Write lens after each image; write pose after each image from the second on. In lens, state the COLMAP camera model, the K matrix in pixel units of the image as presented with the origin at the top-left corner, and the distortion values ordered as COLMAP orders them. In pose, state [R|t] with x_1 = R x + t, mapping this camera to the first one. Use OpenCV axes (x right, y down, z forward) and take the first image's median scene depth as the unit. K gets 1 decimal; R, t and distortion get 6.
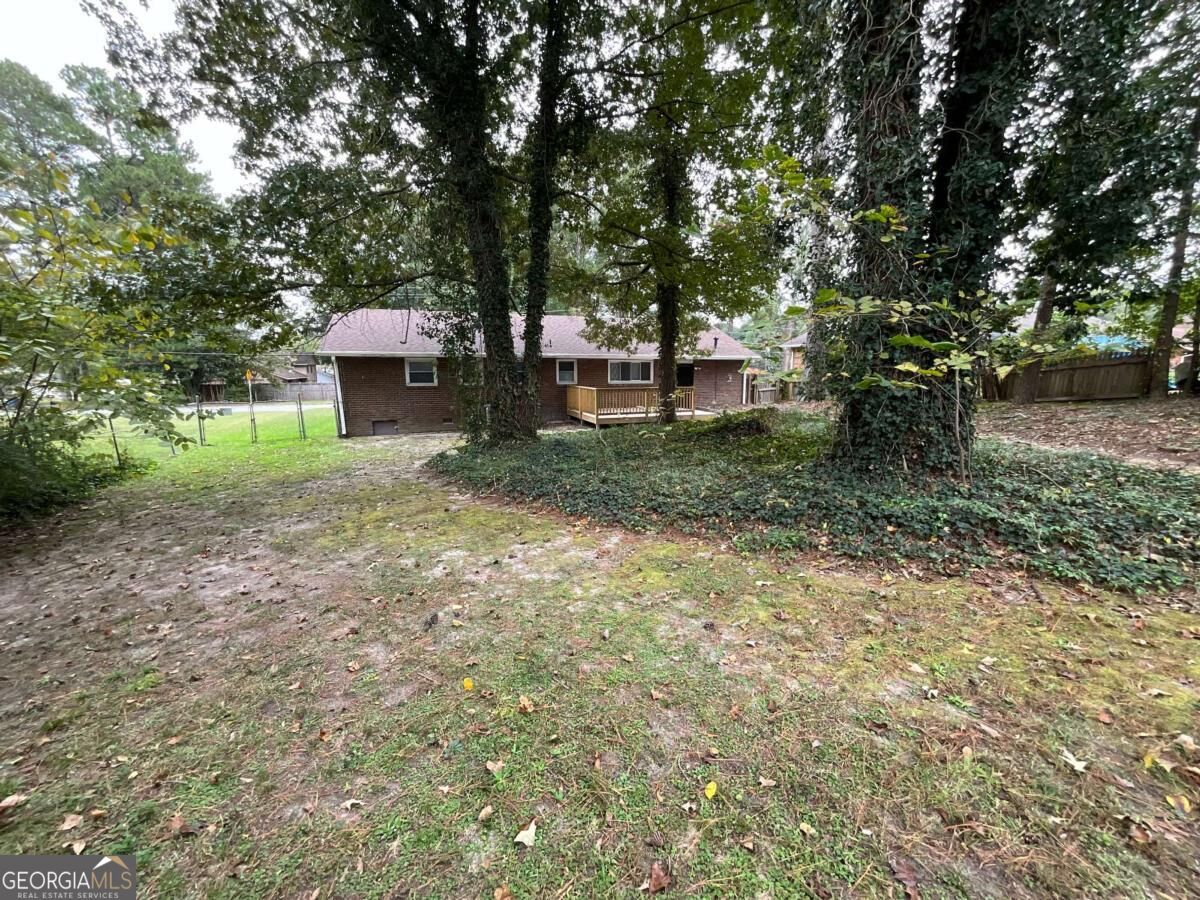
lens RADIAL K [[483.7, 0, 600.0], [0, 483.7, 450.0], [0, 0, 1]] dist [0.000802, -0.000055]
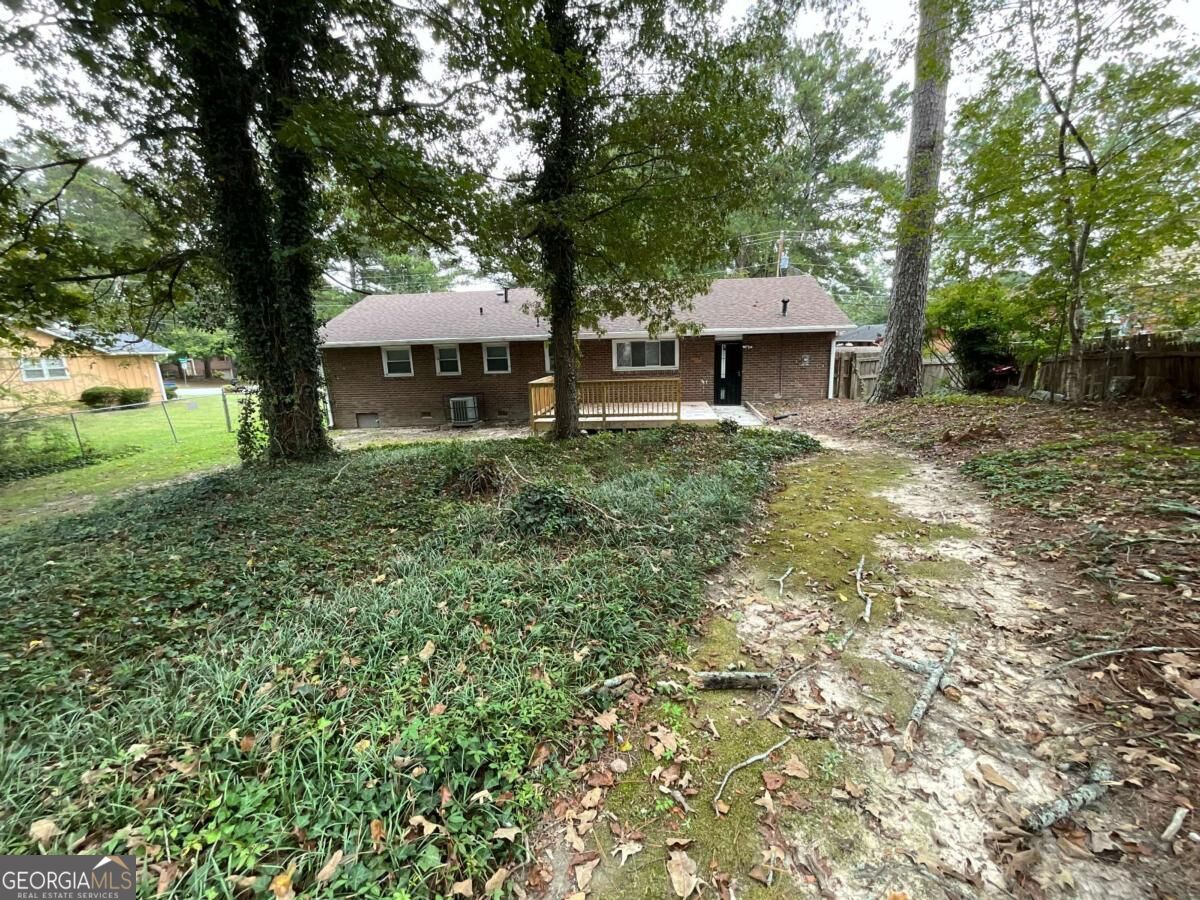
lens RADIAL K [[483.7, 0, 600.0], [0, 483.7, 450.0], [0, 0, 1]] dist [0.000802, -0.000055]
pose [[0.896028, 0.061213, -0.439758, 0.336690], [-0.044736, 0.997857, 0.047748, -0.046136], [0.441738, -0.023111, 0.896846, 0.289497]]
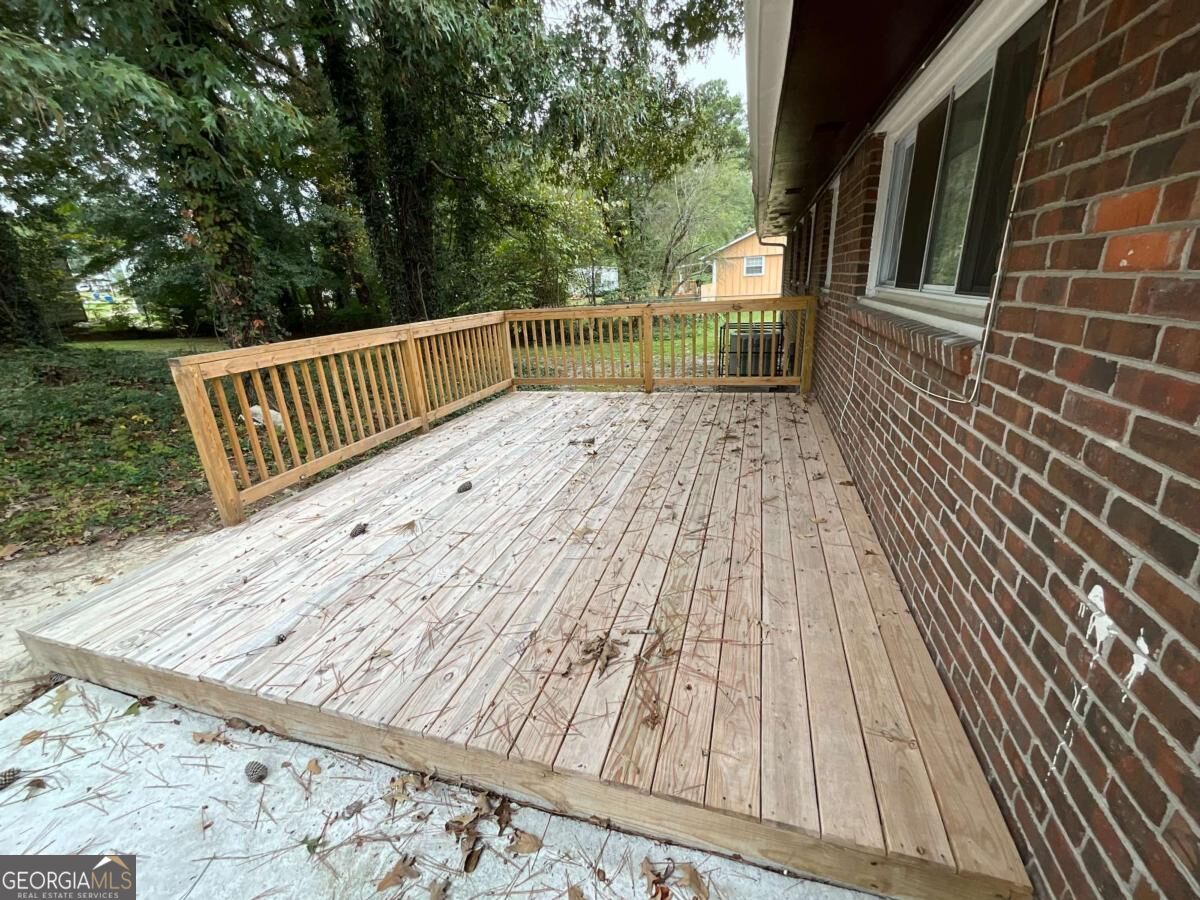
lens RADIAL K [[483.7, 0, 600.0], [0, 483.7, 450.0], [0, 0, 1]] dist [0.000802, -0.000055]
pose [[-0.601735, 0.286699, -0.745466, 0.199344], [-0.101924, 0.898158, 0.427695, -0.149569], [0.792166, 0.333340, -0.511232, 1.005495]]
